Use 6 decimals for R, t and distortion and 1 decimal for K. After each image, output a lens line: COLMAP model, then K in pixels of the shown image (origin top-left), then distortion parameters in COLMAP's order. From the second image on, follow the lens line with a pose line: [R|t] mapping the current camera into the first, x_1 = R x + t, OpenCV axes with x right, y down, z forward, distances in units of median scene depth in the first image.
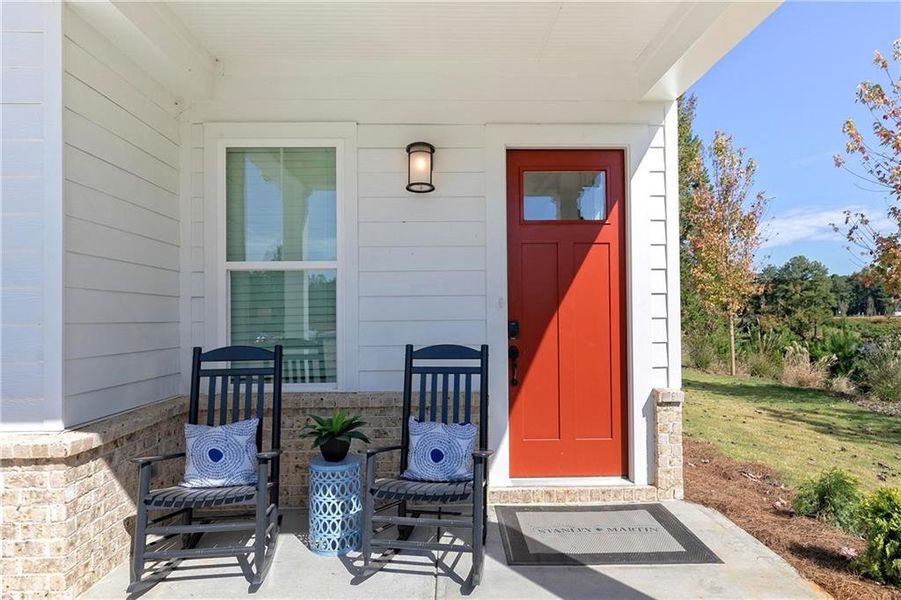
lens RADIAL K [[548.4, 0, 450.5], [0, 548.4, 300.0], [0, 0, 1]] dist [0.005691, -0.001400]
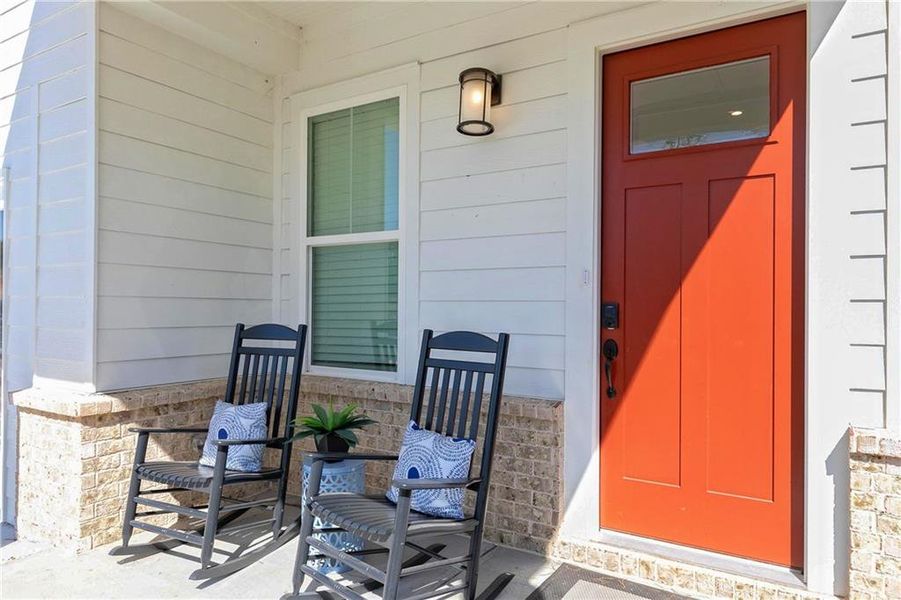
lens RADIAL K [[582.8, 0, 450.0], [0, 582.8, 299.2], [0, 0, 1]] dist [0.000177, 0.003233]
pose [[0.835334, 0.007361, -0.549694, 0.367505], [0.000886, 0.999891, 0.014735, 0.023773], [0.549742, -0.012796, 0.835236, 0.294462]]
